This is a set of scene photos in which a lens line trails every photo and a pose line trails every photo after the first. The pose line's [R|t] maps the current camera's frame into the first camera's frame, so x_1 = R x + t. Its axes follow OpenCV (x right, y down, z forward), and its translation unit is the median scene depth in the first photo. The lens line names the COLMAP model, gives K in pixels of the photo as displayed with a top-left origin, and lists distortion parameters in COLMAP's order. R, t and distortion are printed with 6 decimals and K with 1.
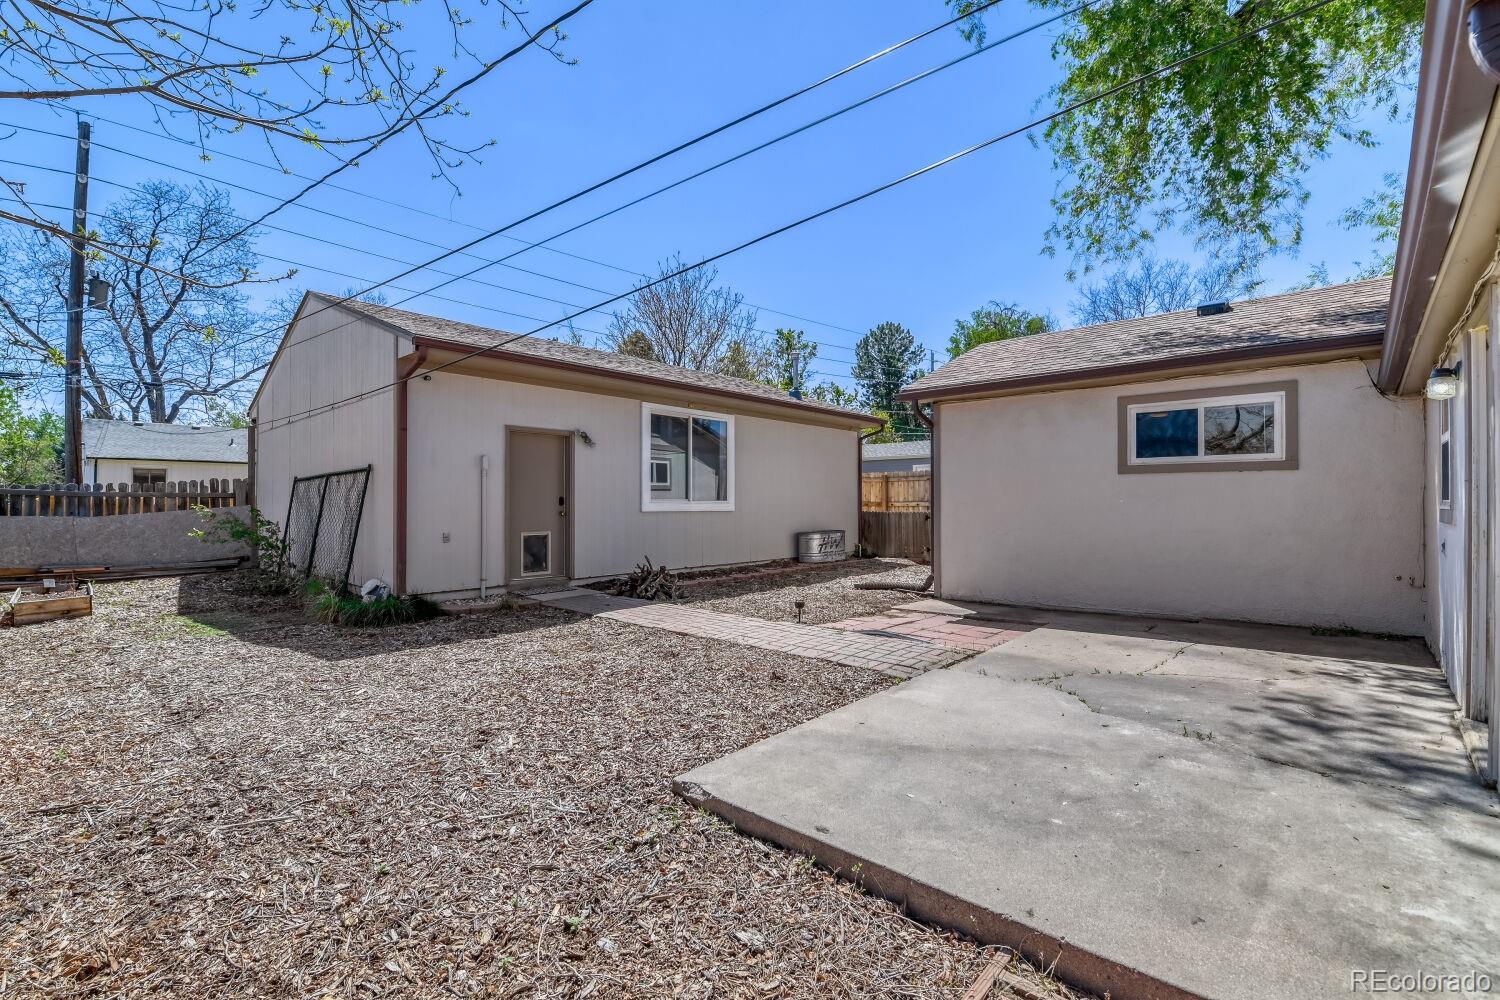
lens RADIAL K [[651.9, 0, 756.0], [0, 651.9, 498.3], [0, 0, 1]] dist [-0.000109, -0.000864]
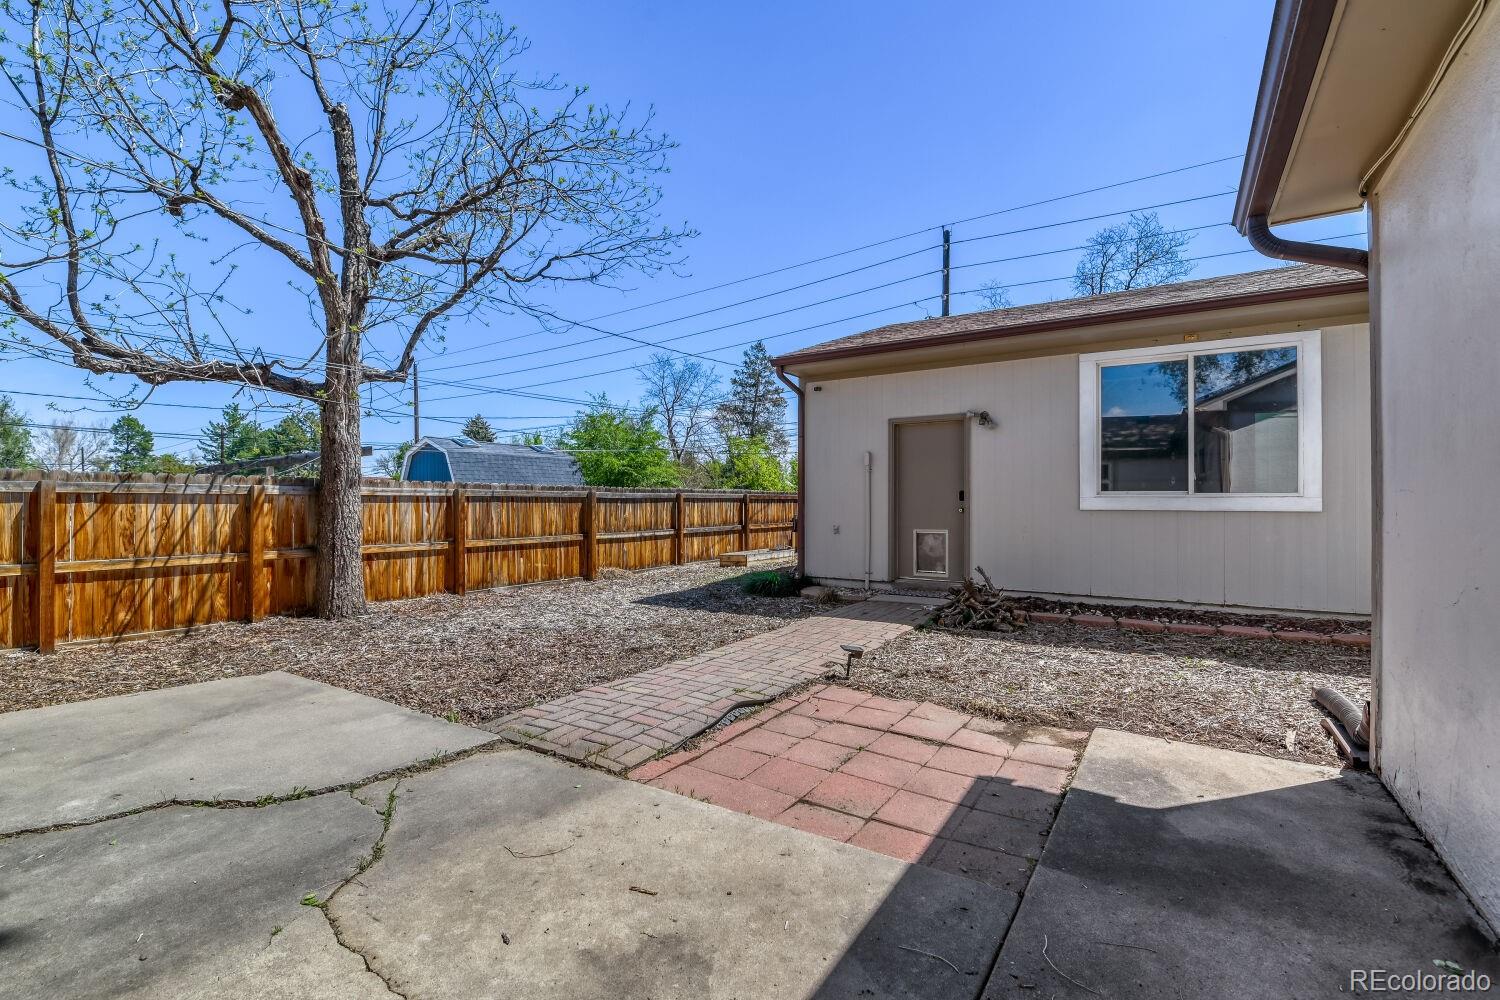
lens RADIAL K [[651.9, 0, 756.0], [0, 651.9, 498.3], [0, 0, 1]] dist [-0.000109, -0.000864]
pose [[0.155172, -0.002354, -0.987885, 0.654432], [0.011708, 0.999931, -0.000544, 0.006137], [0.987818, -0.011482, 0.155188, 0.758669]]
